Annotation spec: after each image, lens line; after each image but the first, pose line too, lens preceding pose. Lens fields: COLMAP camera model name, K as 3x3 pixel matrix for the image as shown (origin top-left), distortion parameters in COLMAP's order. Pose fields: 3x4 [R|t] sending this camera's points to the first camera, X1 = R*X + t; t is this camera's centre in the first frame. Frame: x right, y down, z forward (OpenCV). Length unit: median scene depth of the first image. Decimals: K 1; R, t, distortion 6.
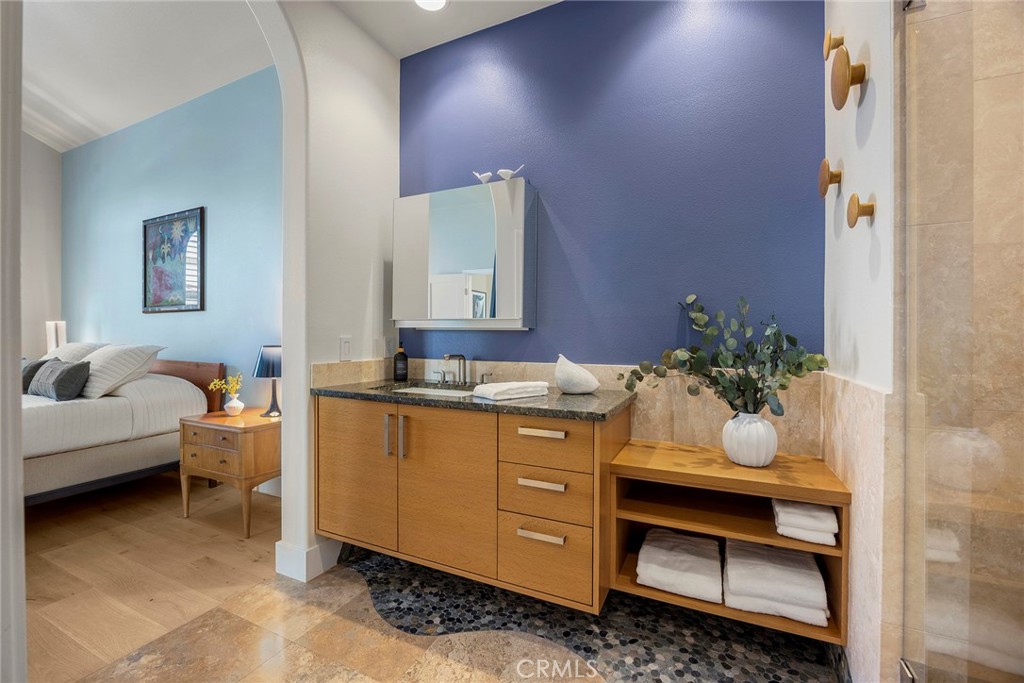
lens RADIAL K [[421.7, 0, 514.5], [0, 421.7, 337.9], [0, 0, 1]] dist [-0.016607, -0.000508]
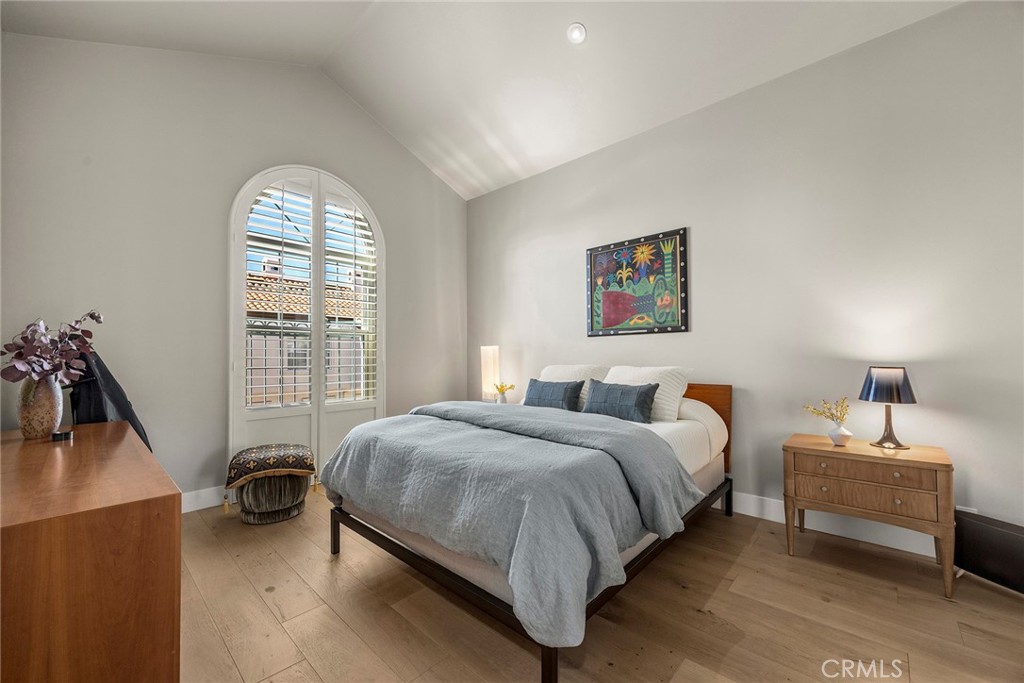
lens RADIAL K [[399.7, 0, 514.1], [0, 399.7, 347.9], [0, 0, 1]] dist [-0.006051, 0.002444]
pose [[0.958206, -0.020295, -0.285358, -0.821117], [0.010508, 0.999304, -0.035785, 0.001337], [0.285886, 0.031290, 0.957753, -0.016756]]
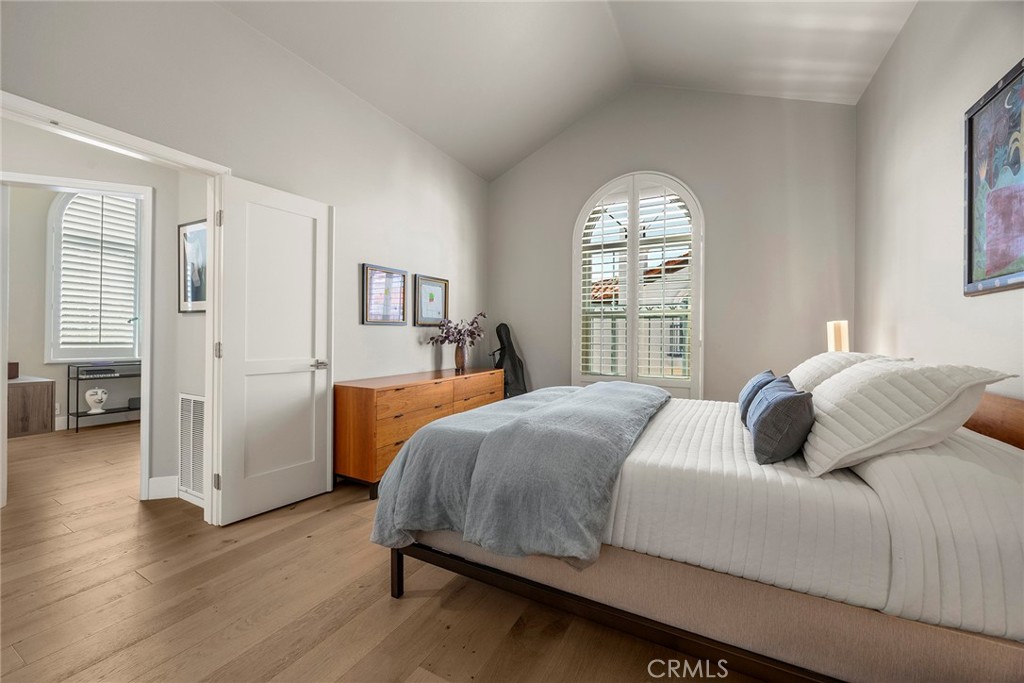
lens RADIAL K [[399.7, 0, 510.0], [0, 399.7, 333.9], [0, 0, 1]] dist [-0.006051, 0.002444]
pose [[-0.061754, -0.015274, -0.997975, -0.402926], [-0.017153, 0.999751, -0.014240, 0.000621], [0.997944, 0.016239, -0.062001, 0.507682]]
